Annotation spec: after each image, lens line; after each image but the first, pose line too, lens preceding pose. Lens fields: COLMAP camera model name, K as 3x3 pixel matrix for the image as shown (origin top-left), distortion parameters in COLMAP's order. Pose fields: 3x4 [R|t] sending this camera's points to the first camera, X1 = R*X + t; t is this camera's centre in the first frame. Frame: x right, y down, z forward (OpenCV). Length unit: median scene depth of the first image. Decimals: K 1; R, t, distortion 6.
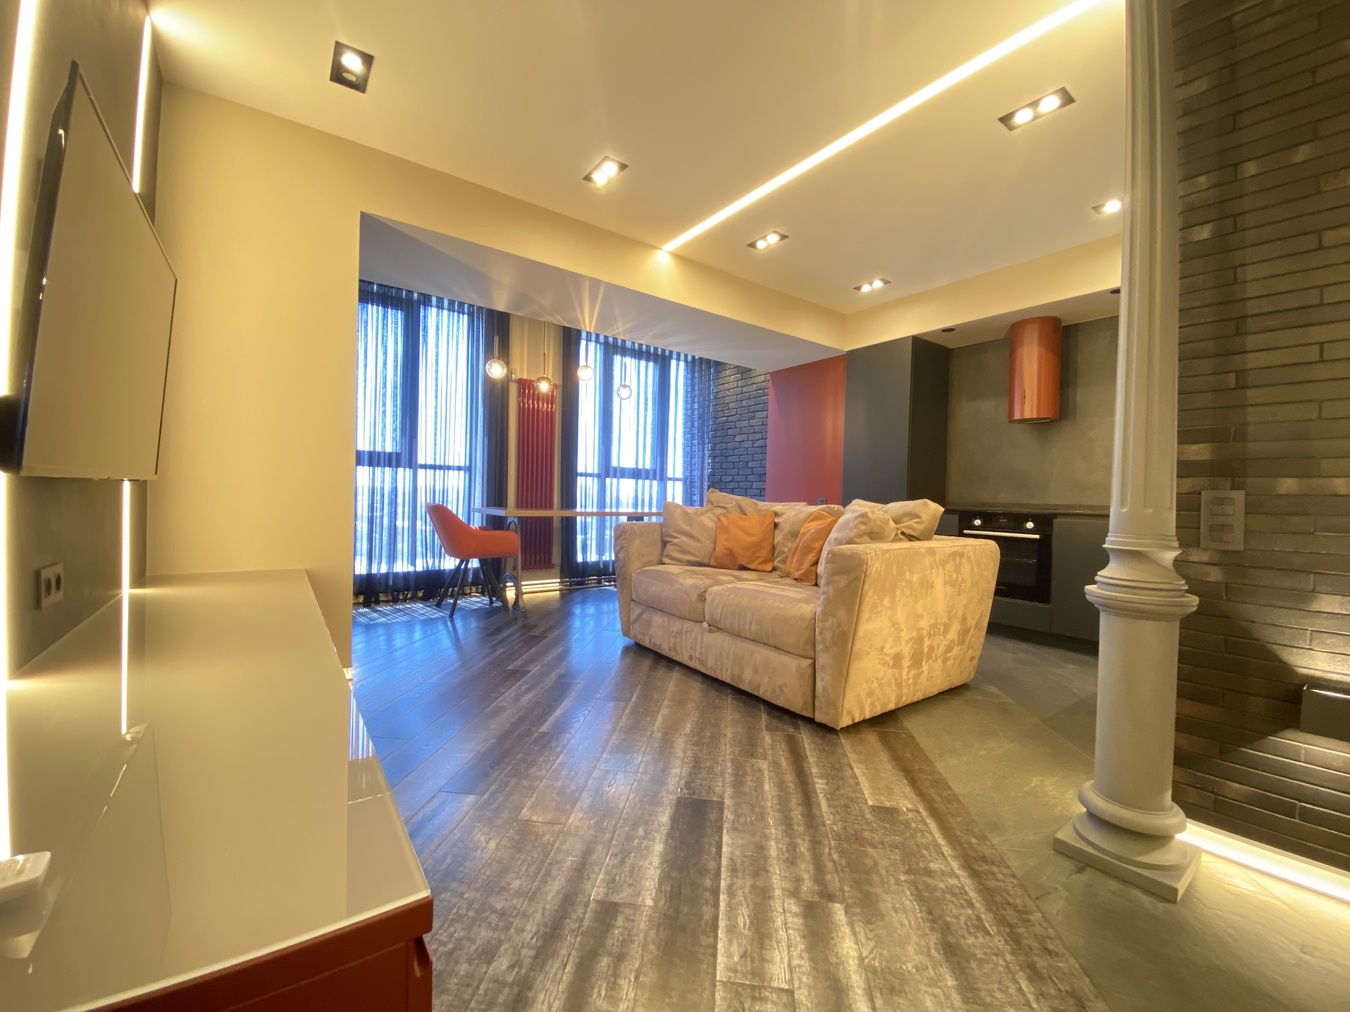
lens RADIAL K [[549.2, 0, 673.2], [0, 549.2, 502.4], [0, 0, 1]] dist [0.021434, -0.020912]
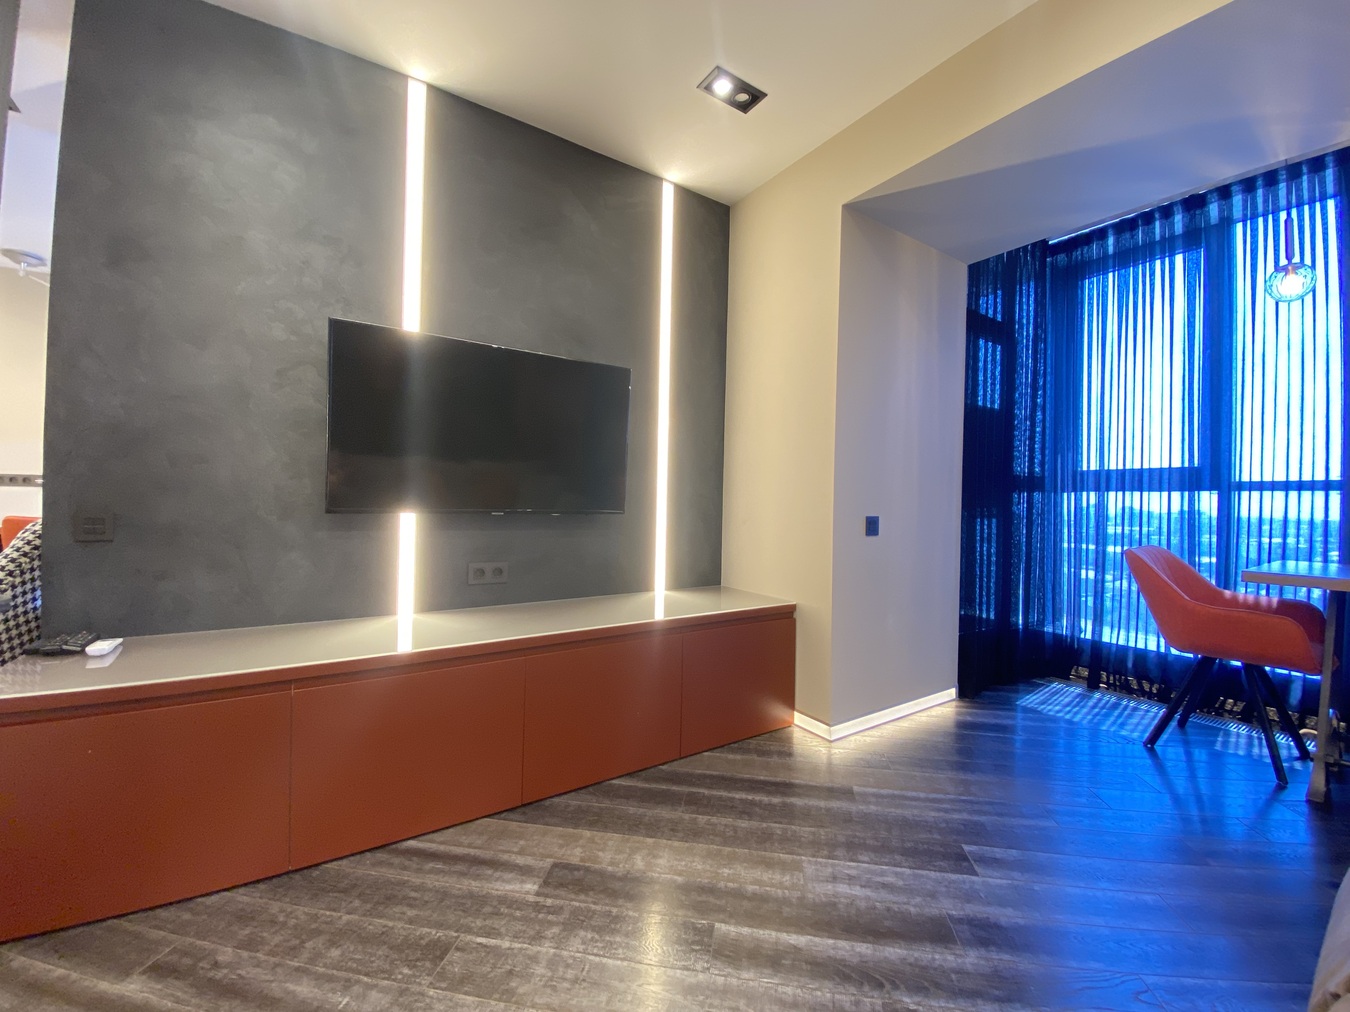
lens RADIAL K [[545.8, 0, 672.6], [0, 545.8, 501.7], [0, 0, 1]] dist [0.023075, -0.021438]
pose [[-0.044186, -0.016784, -0.998882, 0.201452], [-0.036674, 0.999212, -0.015168, -0.022261], [0.998350, 0.035962, -0.044766, 0.517489]]
